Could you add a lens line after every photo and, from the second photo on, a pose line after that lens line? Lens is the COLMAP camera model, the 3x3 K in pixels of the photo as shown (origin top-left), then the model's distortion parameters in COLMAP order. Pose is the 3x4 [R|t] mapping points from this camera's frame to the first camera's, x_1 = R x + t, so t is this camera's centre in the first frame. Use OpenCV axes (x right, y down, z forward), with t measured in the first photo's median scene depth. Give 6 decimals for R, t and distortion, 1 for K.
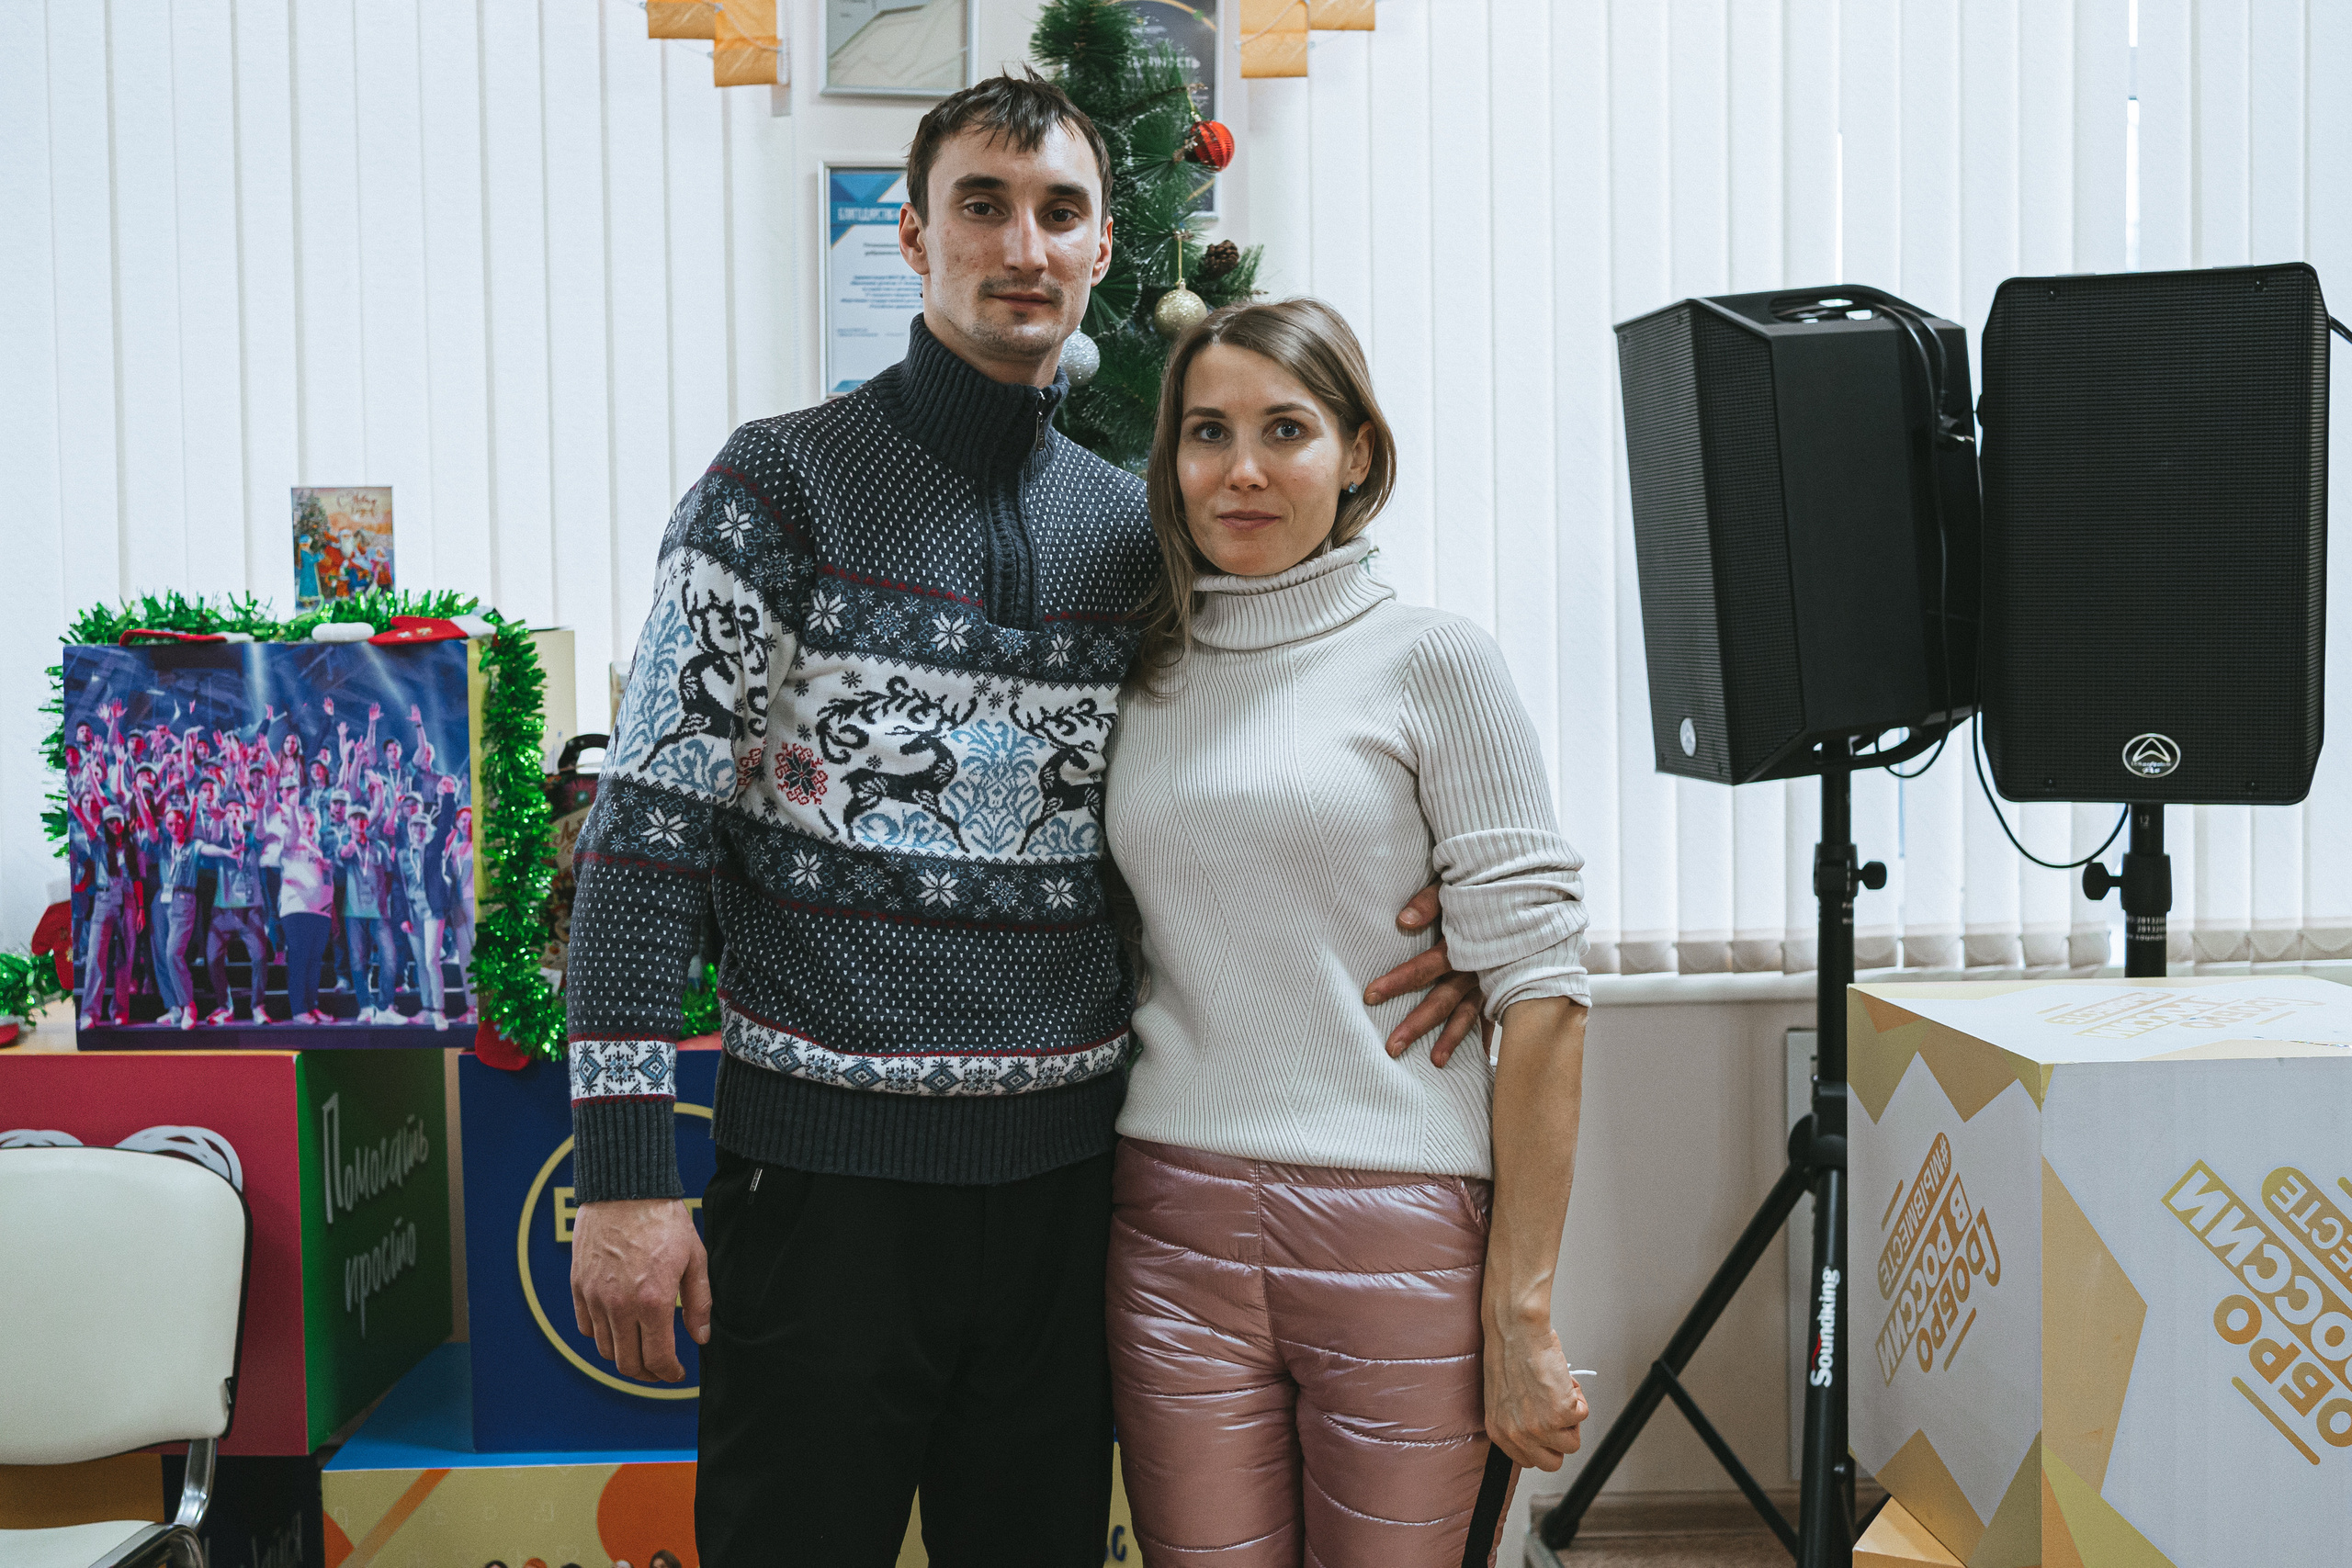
lens RADIAL K [[2567.8, 0, 1173.9], [0, 2567.8, 711.8], [0, 0, 1]] dist [-0.002438, 0.014257]
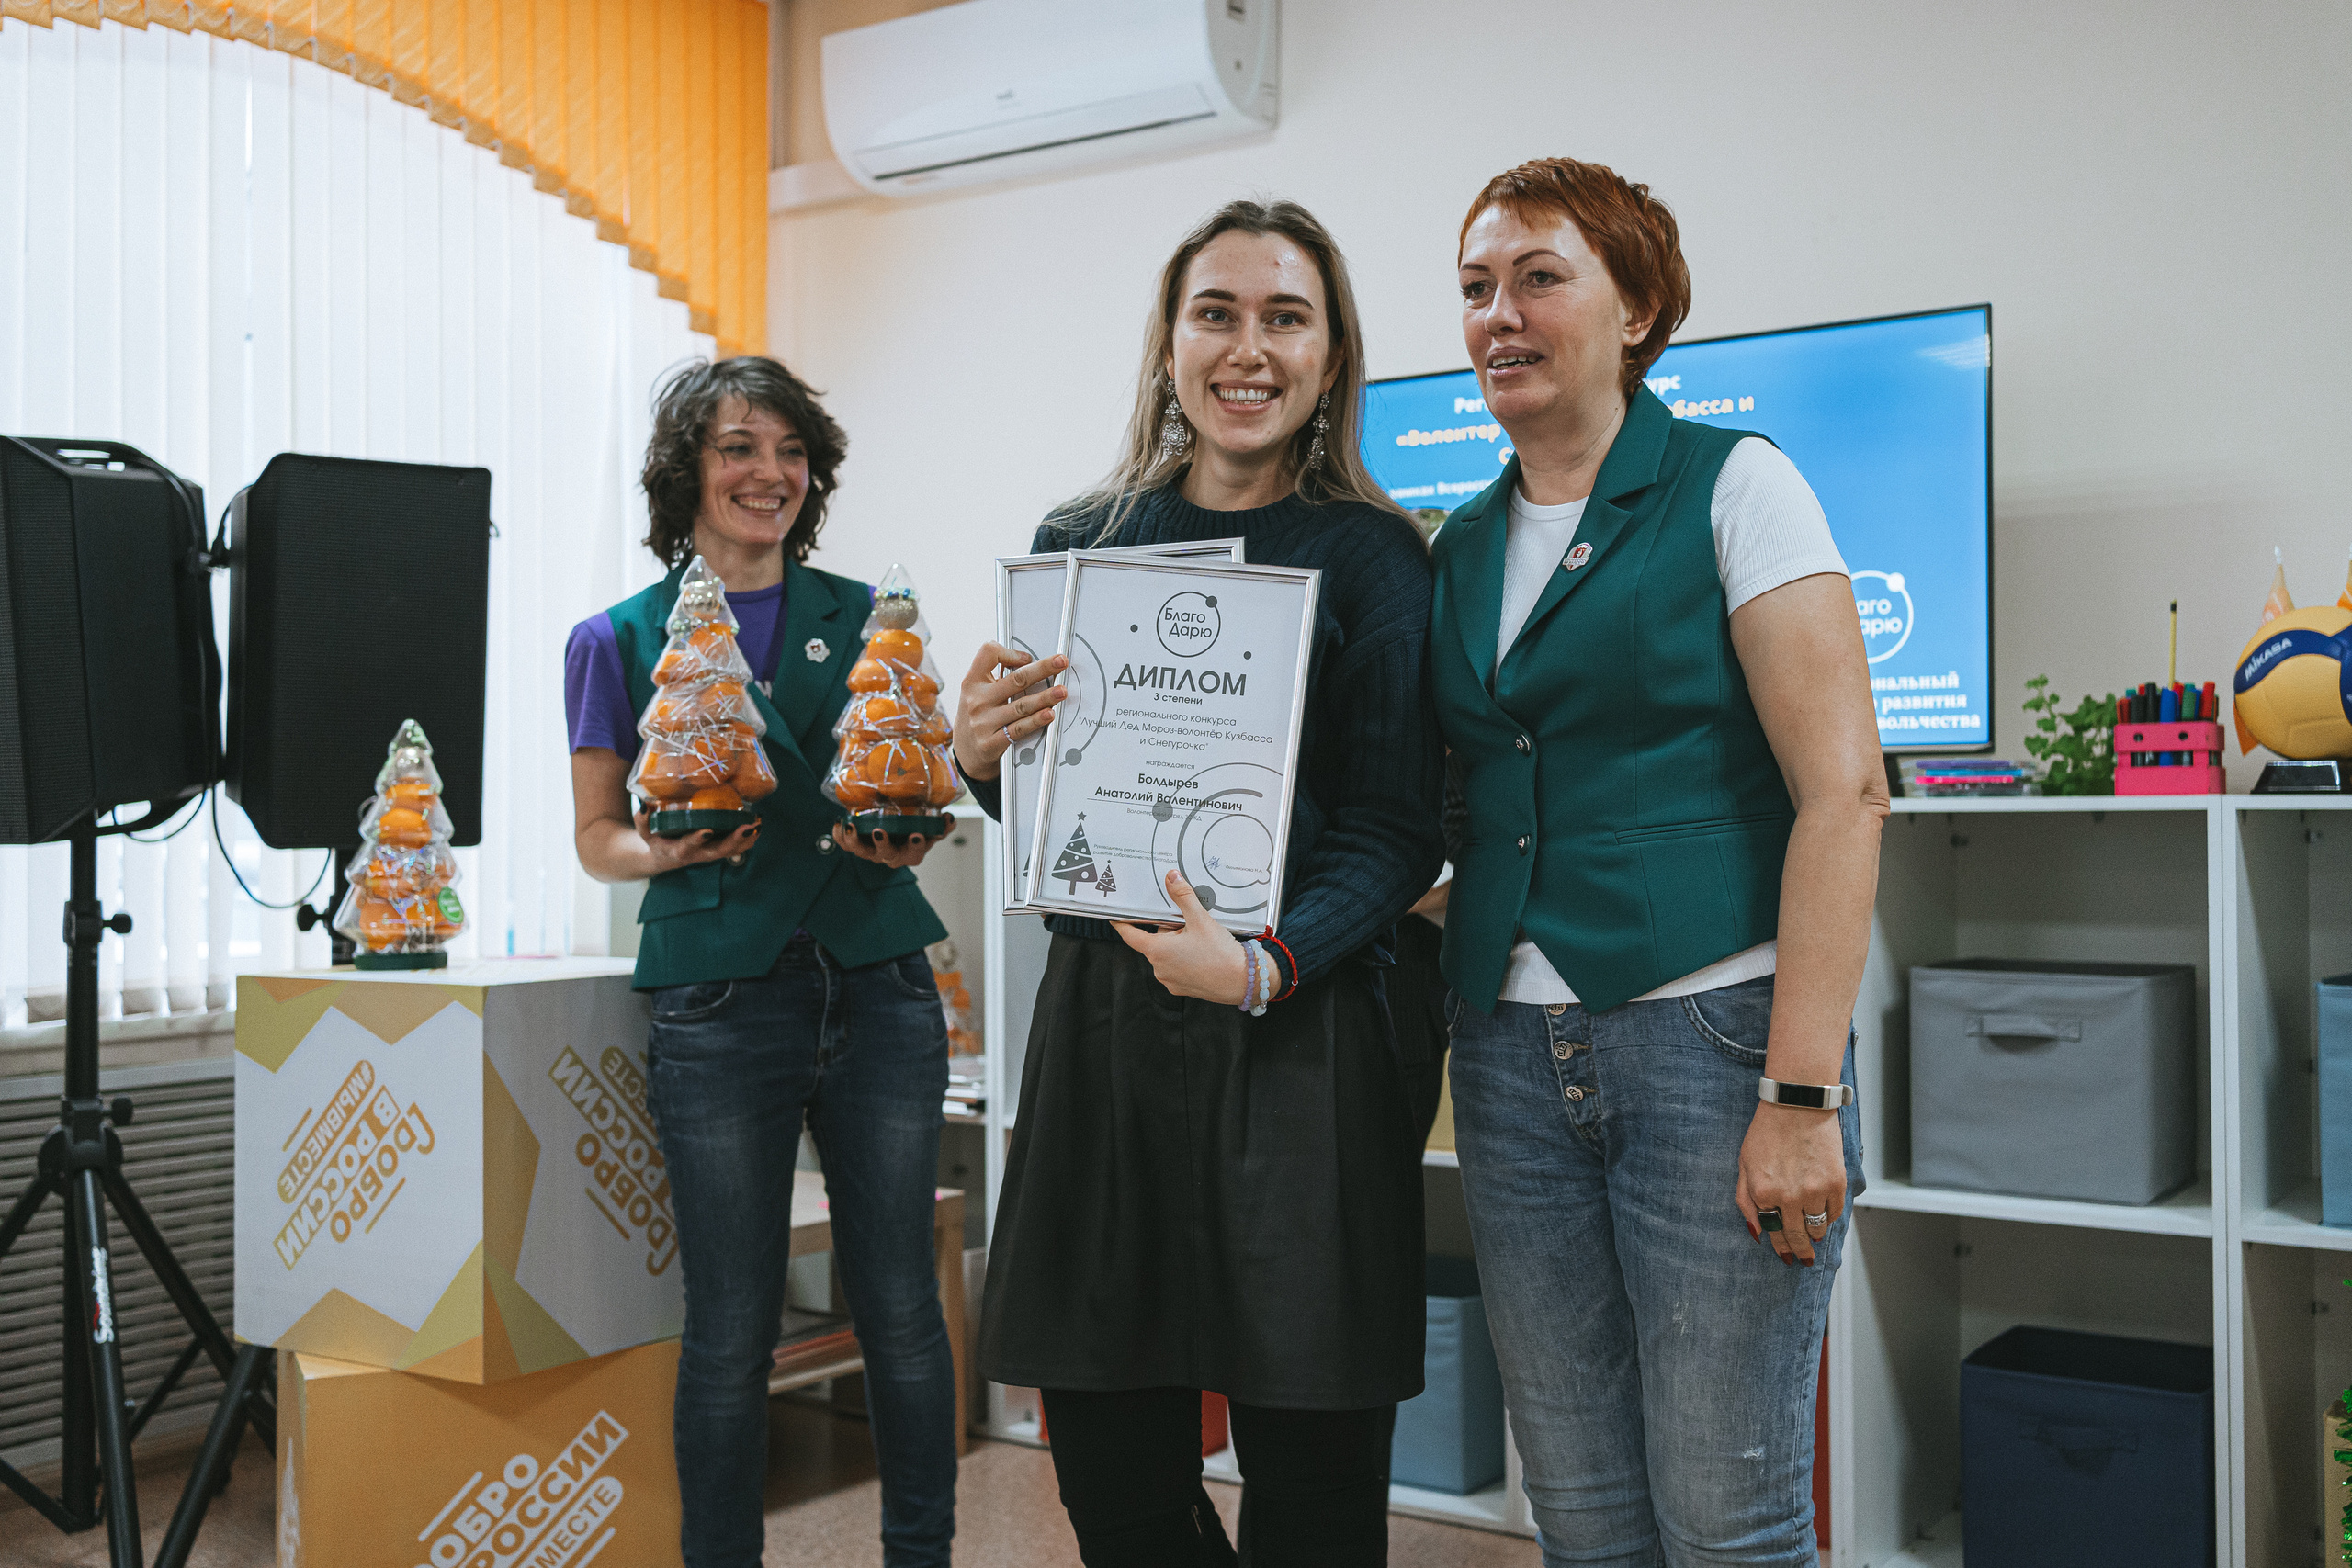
lens RADIAL K [[2393.8, 0, 1192.1], [0, 2393.8, 765.5], [0, 0, 1]] dist [-0.002139, 0.010895]
pose [[0.600734, 0.025806, 0.799033, -0.360815], [0.026664, 0.998276, -0.052288, 0.066906], [-0.799004, 0.052717, 0.599010, -0.101516]]
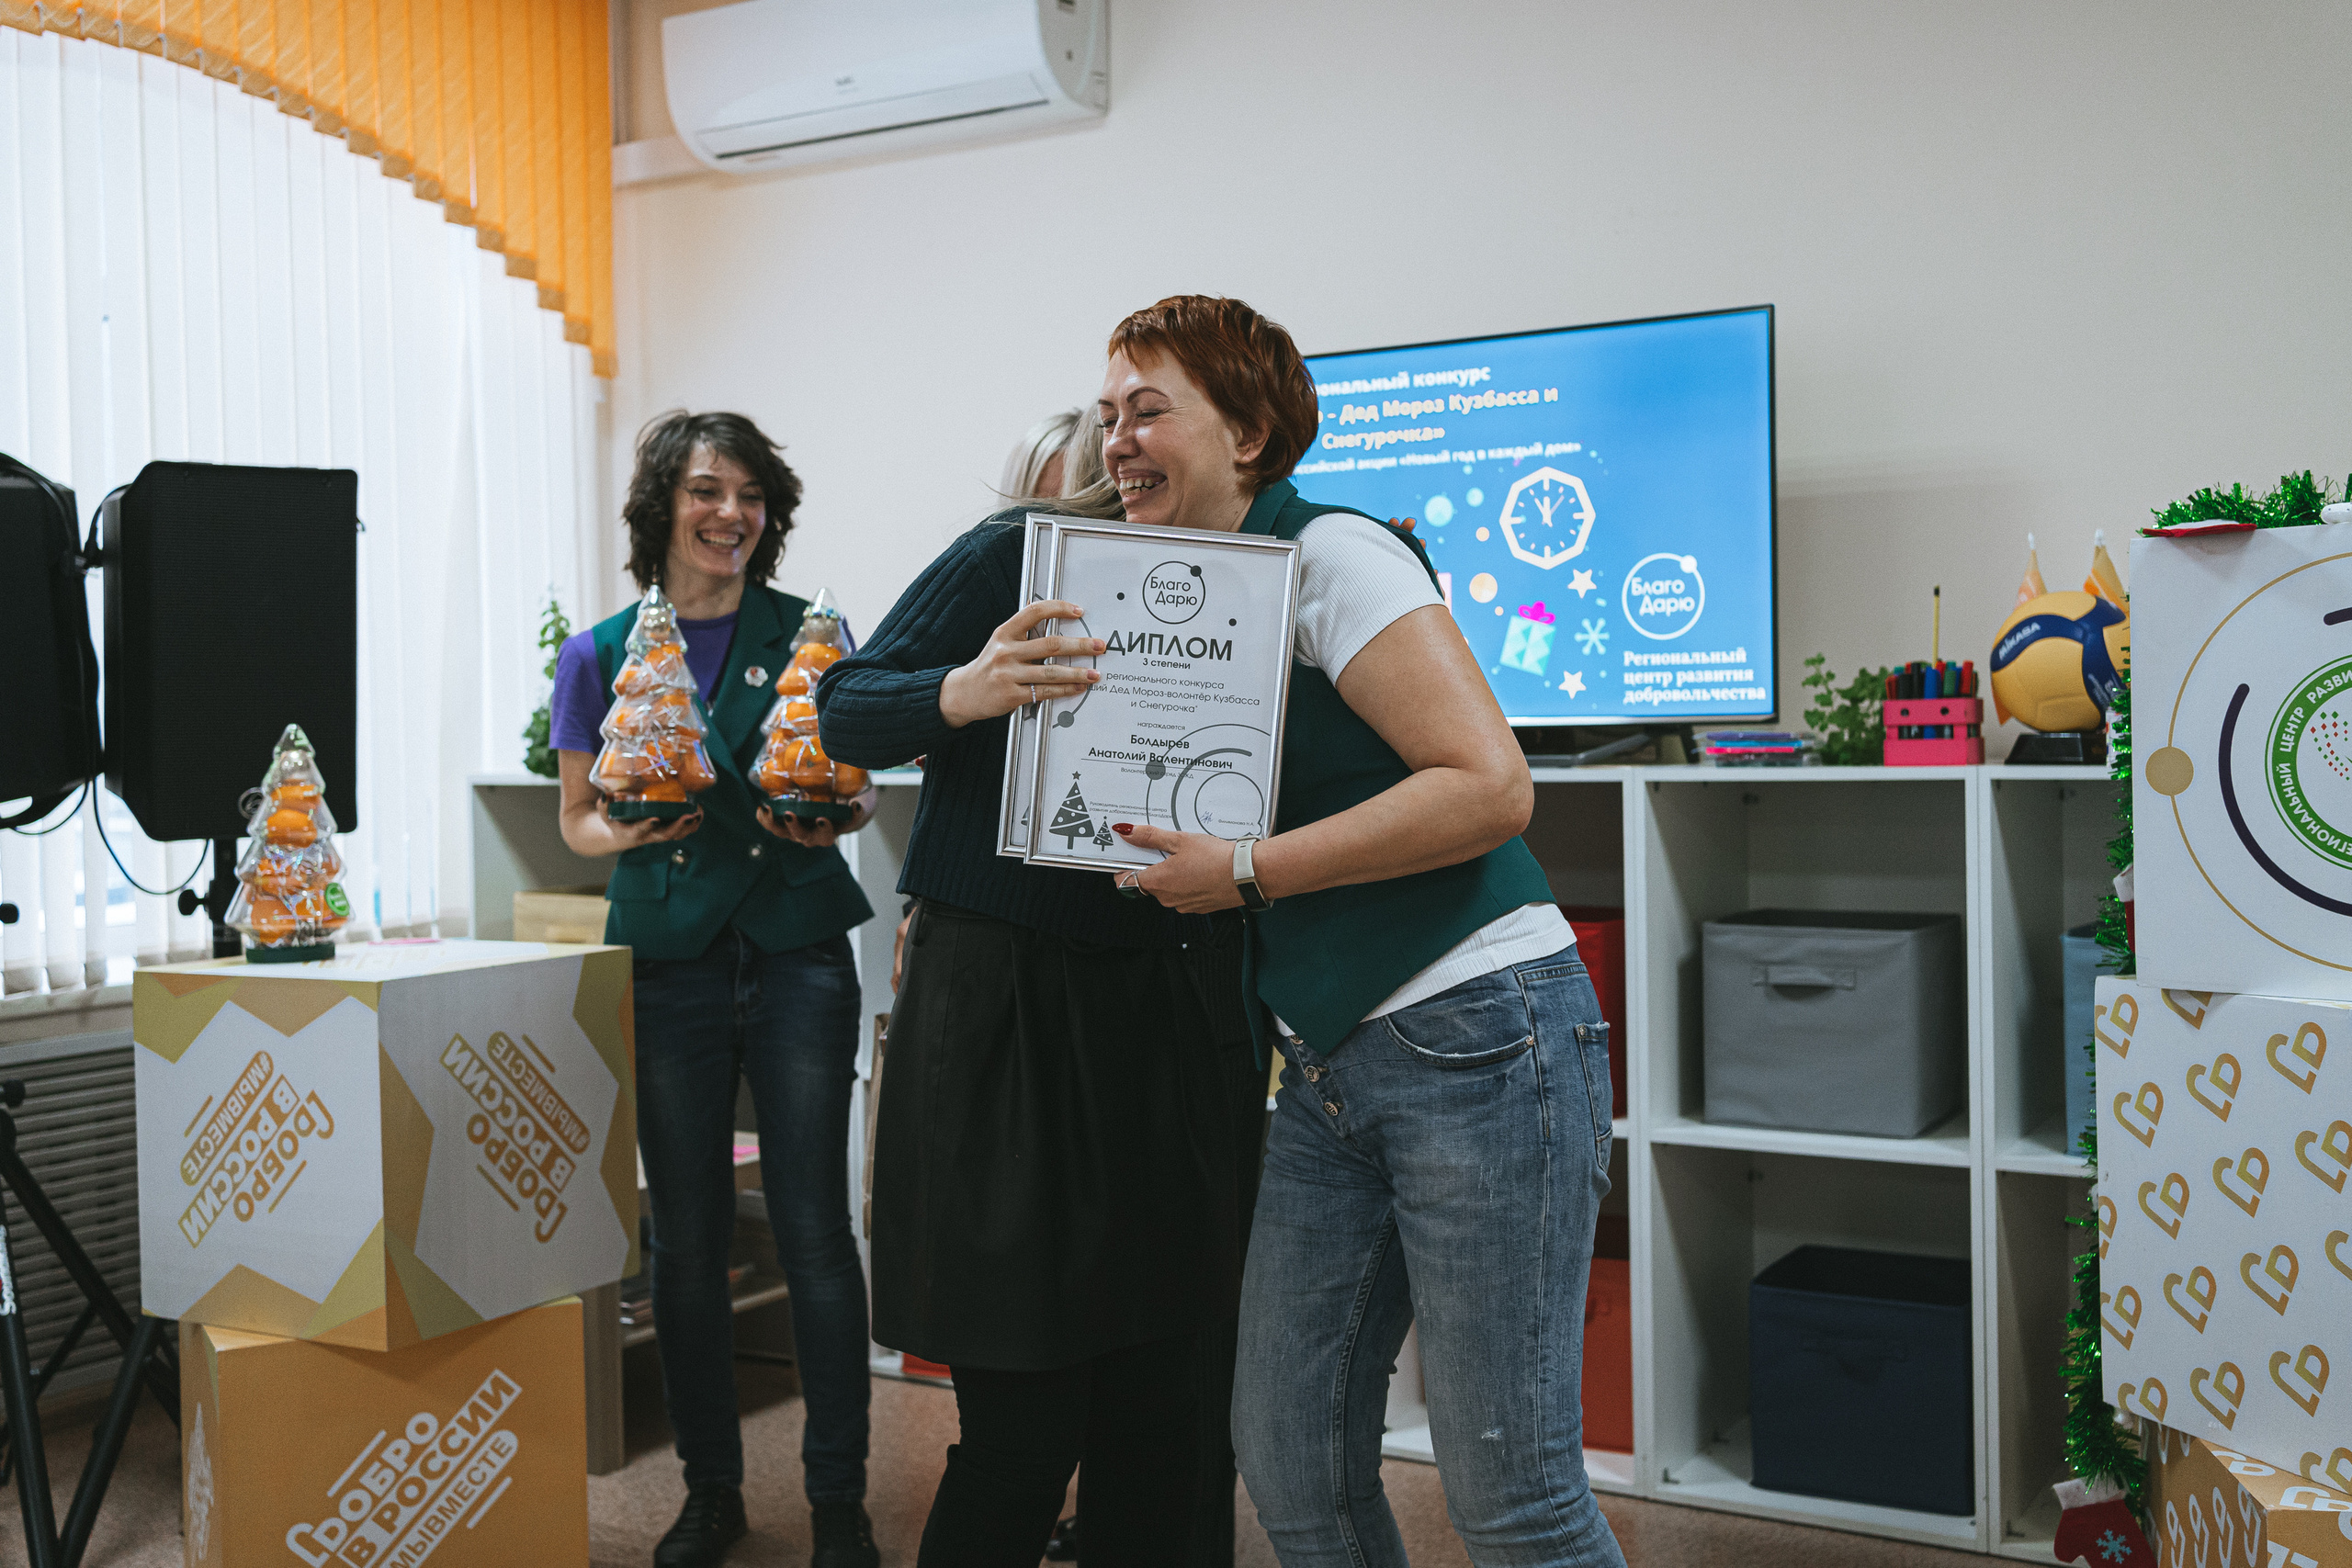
lens RADIAL K [[2394.2, 0, 1171.3], [0, 2394.2, 755.7], [0, 0, 1]] dist [0.001125, -0.003429]
pose [[0.554018, -0.012873, 0.832405, -0.426408], [0.043914, 0.998940, -0.013779, 0.029553], [-0.831346, 0.044188, 0.553996, -0.150266]]
